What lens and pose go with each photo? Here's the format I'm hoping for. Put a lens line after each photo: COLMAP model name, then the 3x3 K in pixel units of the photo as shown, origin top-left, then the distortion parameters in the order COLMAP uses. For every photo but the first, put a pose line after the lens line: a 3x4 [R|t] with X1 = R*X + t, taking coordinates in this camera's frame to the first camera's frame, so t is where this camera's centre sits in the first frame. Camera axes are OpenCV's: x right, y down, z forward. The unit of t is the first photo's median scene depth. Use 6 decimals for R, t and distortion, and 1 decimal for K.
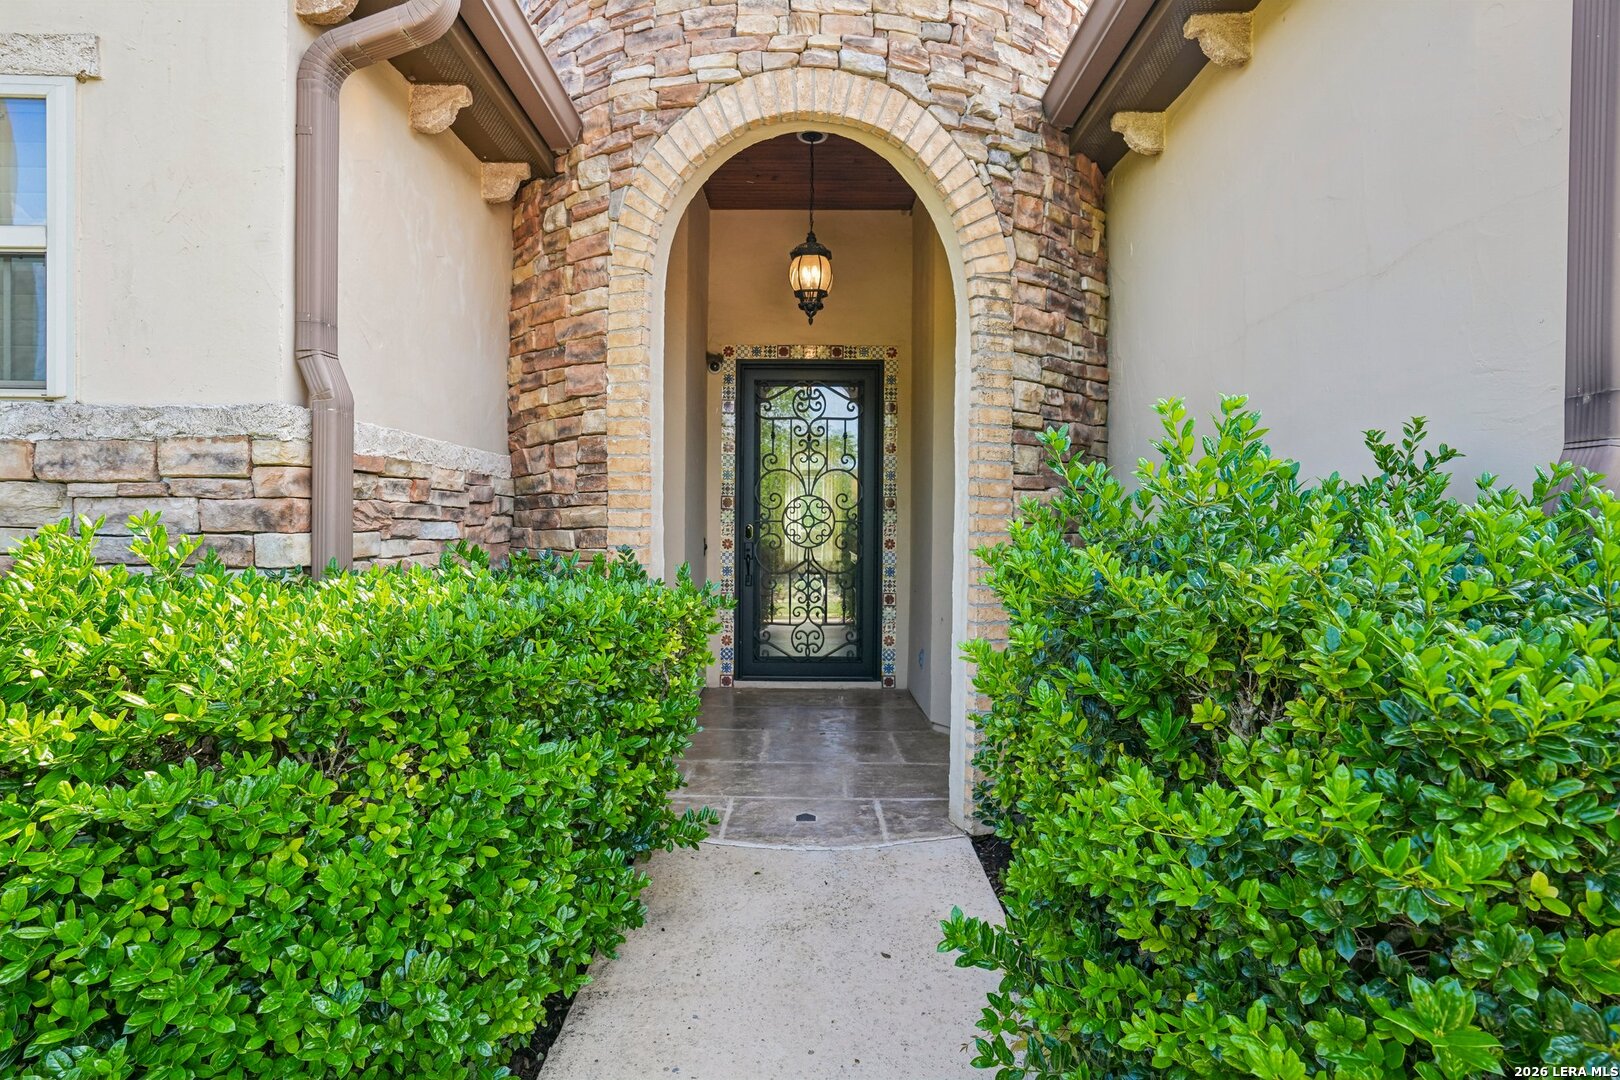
lens RADIAL K [[821.9, 0, 807.3], [0, 821.9, 518.9], [0, 0, 1]] dist [-0.003510, -0.000271]
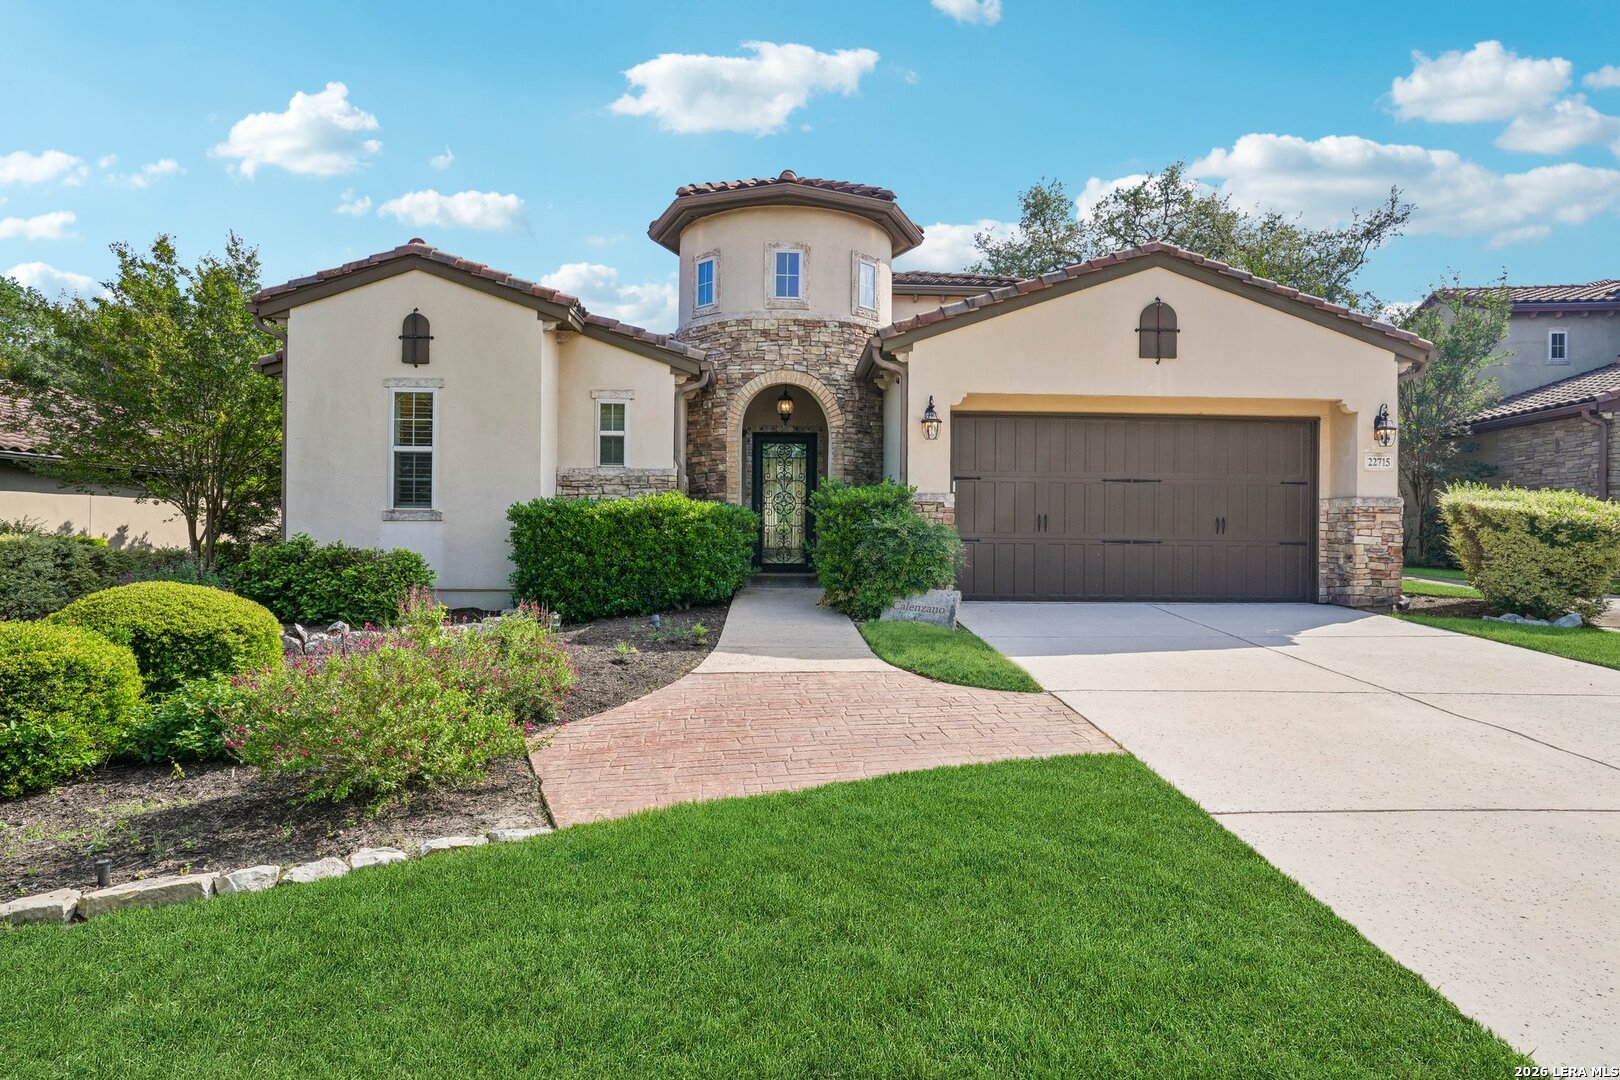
lens RADIAL K [[942.8, 0, 810.0], [0, 942.8, 540.0], [0, 0, 1]] dist [-0.028431, -0.000153]
pose [[0.999430, 0.001689, 0.033705, -0.025417], [-0.002102, 0.999923, 0.012198, 0.134062], [-0.033682, -0.012262, 0.999357, -2.934330]]
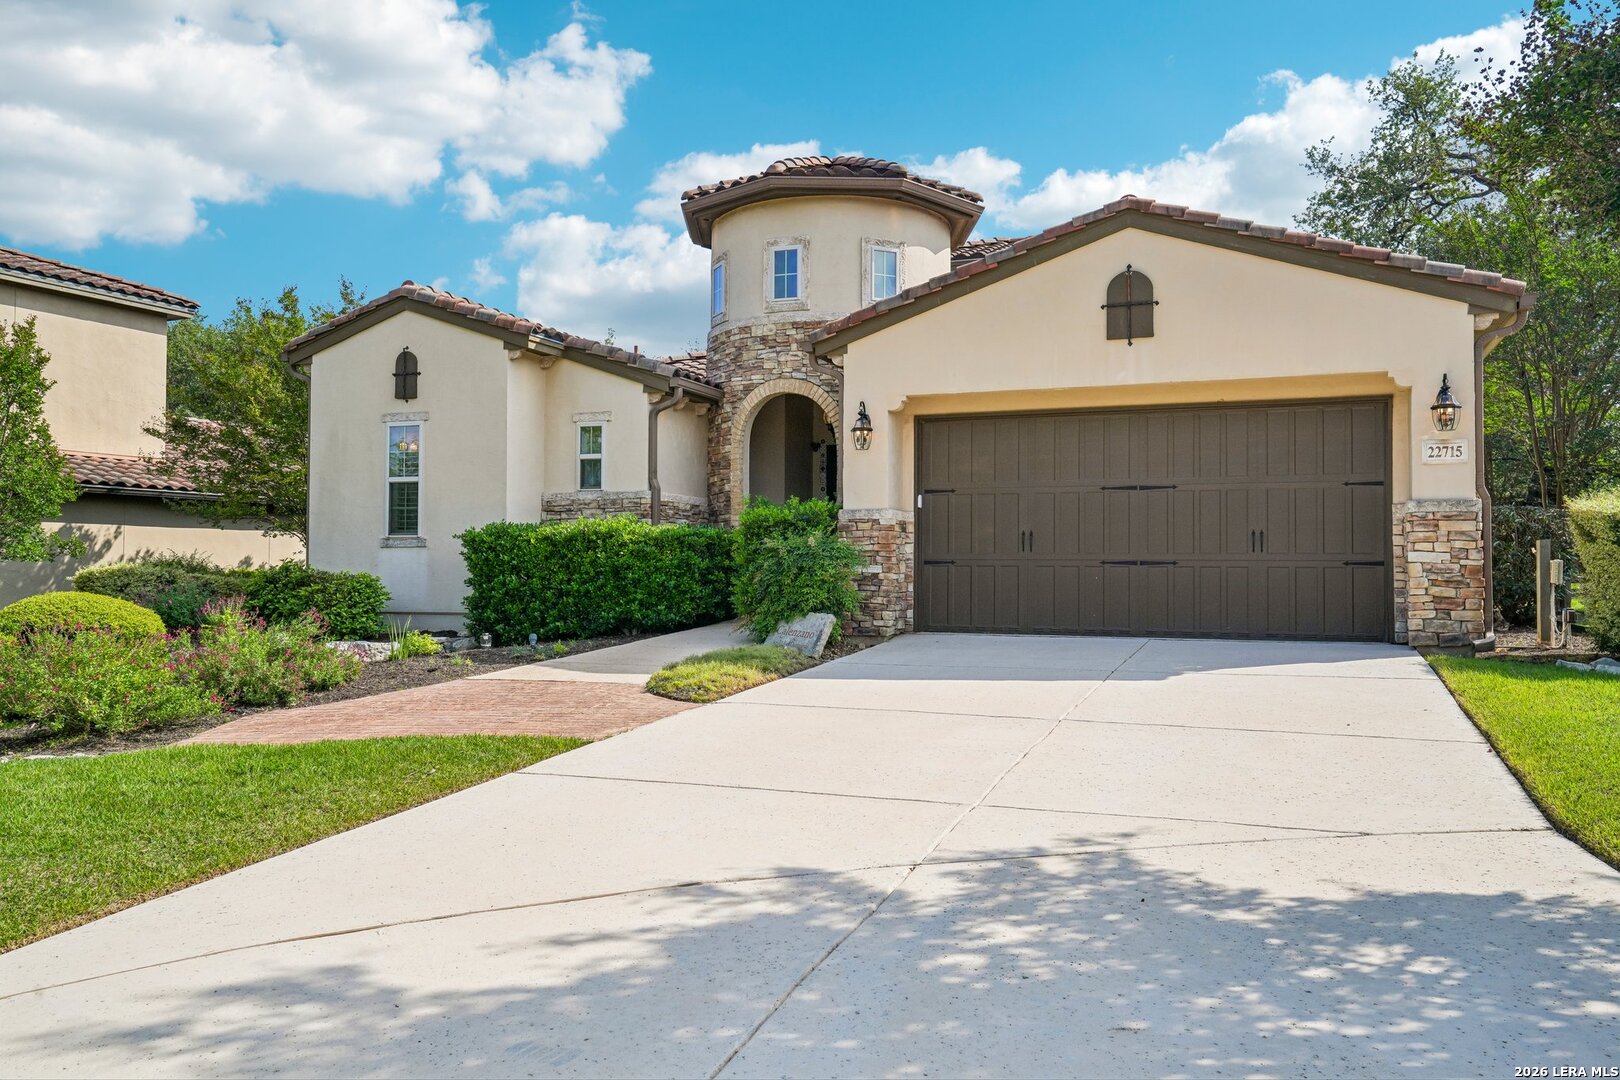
lens RADIAL K [[1272.2, 0, 810.0], [0, 1272.2, 540.0], [0, 0, 1]] dist [-0.000917, -0.001030]
pose [[0.930798, -0.012530, -0.365320, 1.821680], [0.003738, 0.999686, -0.024762, 0.205014], [0.365516, 0.021683, 0.930552, -3.431423]]
